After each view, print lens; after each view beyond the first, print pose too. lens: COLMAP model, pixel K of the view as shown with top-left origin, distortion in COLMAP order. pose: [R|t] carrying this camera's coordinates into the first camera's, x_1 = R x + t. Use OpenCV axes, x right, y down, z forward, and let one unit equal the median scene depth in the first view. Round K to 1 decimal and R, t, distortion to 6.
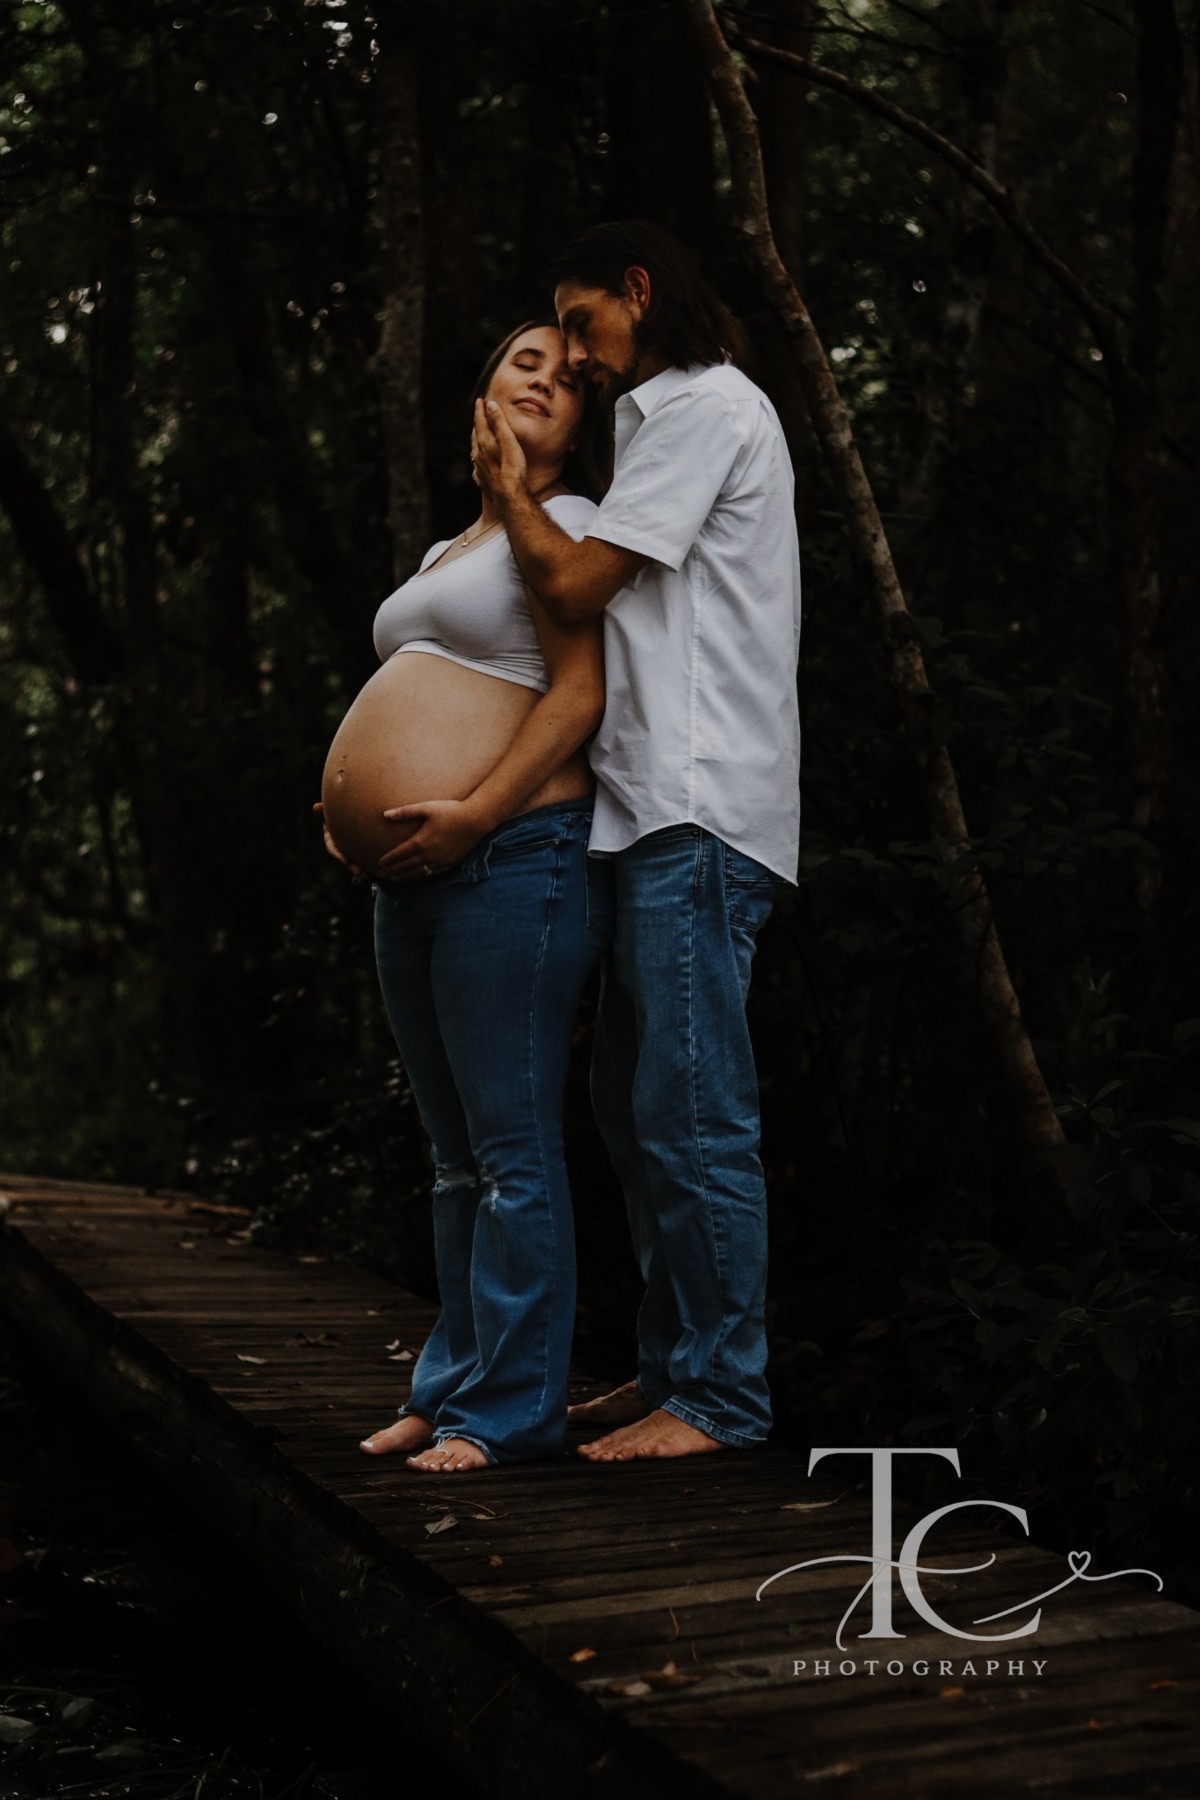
lens RADIAL K [[4799.4, 0, 601.0], [0, 4799.4, 895.2], [0, 0, 1]] dist [-0.046678, 0.000000]
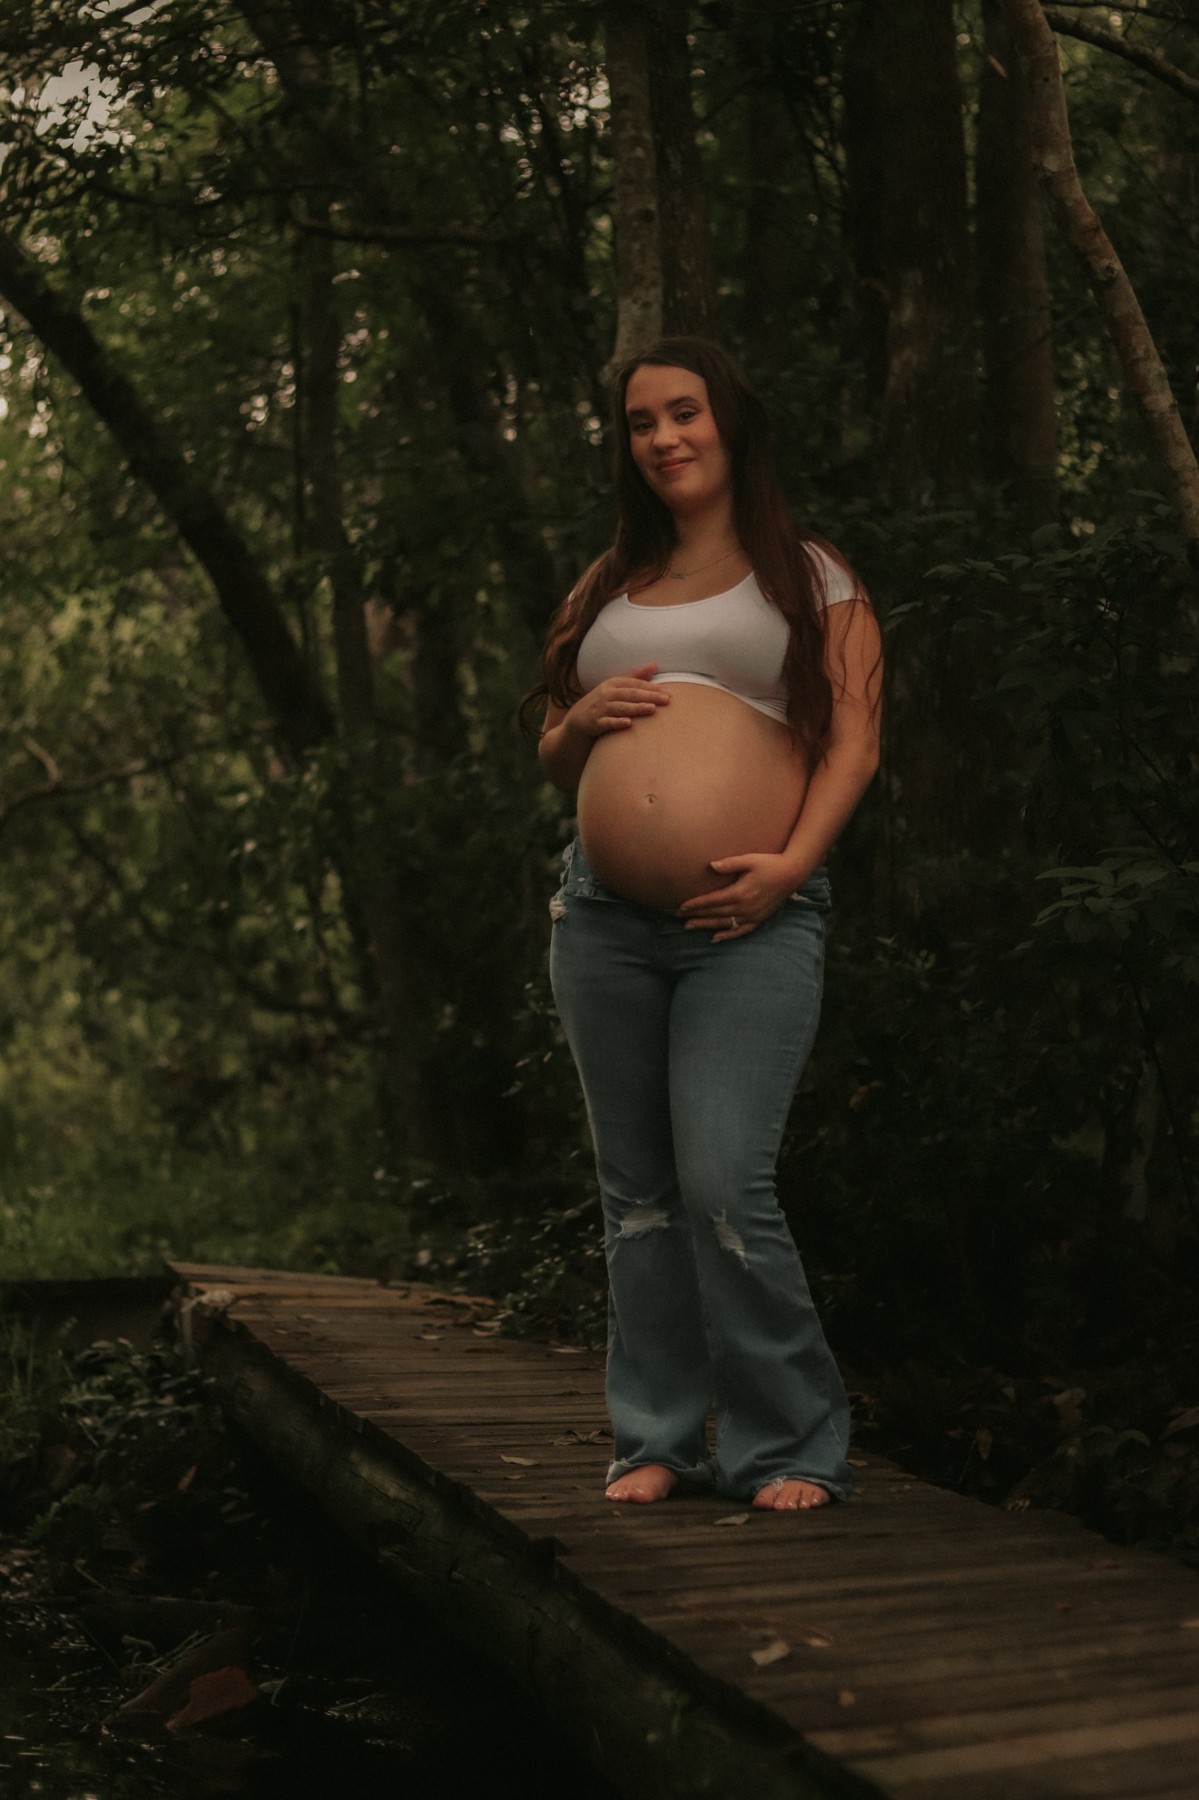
lens RADIAL K [[4799.4, 0, 597.7], [0, 4799.4, 904.2], [0, 0, 1]] dist [-0.046678, 0.000000]
pose [[0.998850, -0.022339, -0.042421, -0.014777], [0.021500, 0.999566, -0.020135, 0.010467], [0.042853, 0.019199, 0.998897, 0.098661]]
